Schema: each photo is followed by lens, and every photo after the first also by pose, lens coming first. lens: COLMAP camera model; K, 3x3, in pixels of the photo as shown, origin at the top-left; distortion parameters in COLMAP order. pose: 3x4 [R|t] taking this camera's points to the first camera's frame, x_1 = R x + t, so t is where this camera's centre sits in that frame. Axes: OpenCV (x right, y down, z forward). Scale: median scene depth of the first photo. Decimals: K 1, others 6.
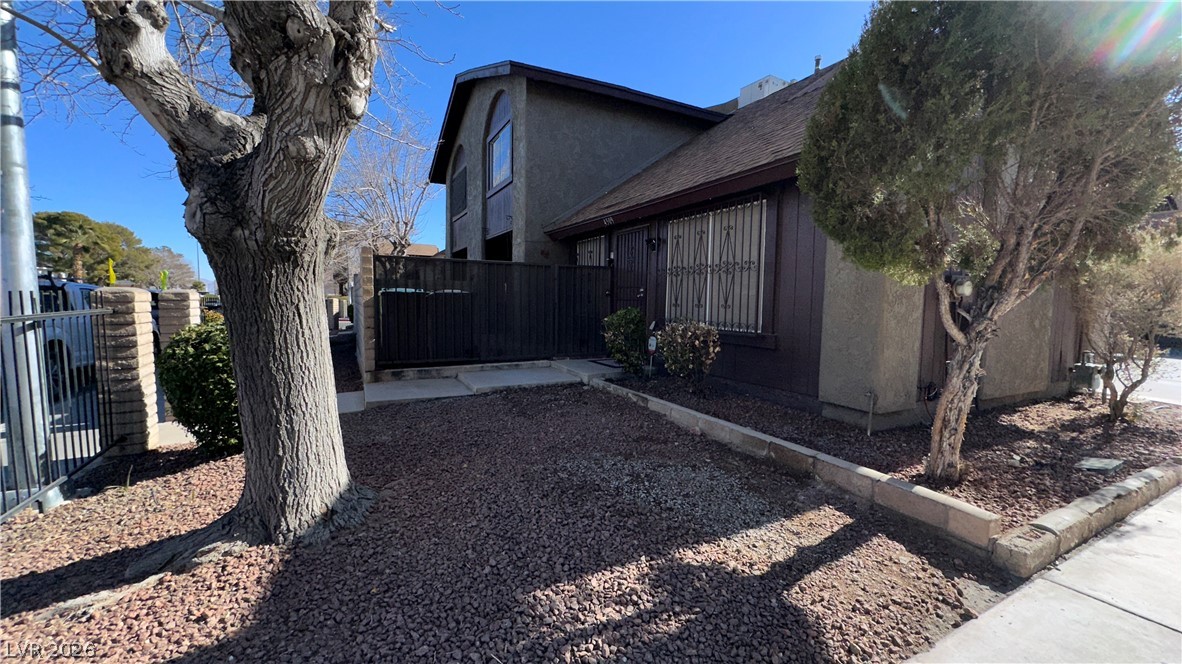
lens RADIAL K [[472.6, 0, 590.7], [0, 472.6, 336.1], [0, 0, 1]] dist [-0.000413, 0.000637]
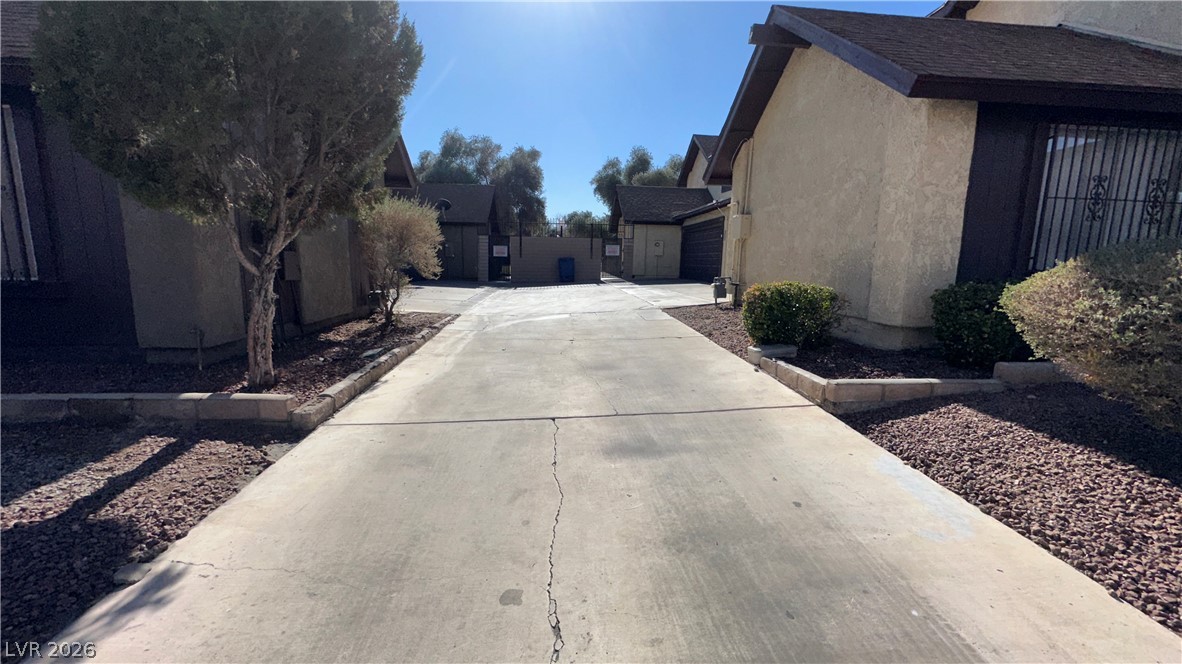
lens RADIAL K [[472.6, 0, 591.3], [0, 472.6, 330.4], [0, 0, 1]] dist [-0.000413, 0.000637]
pose [[0.382025, -0.148321, 0.912172, -0.046946], [0.060495, 0.988933, 0.135467, 0.050447], [-0.922170, 0.003430, 0.386770, -0.339955]]
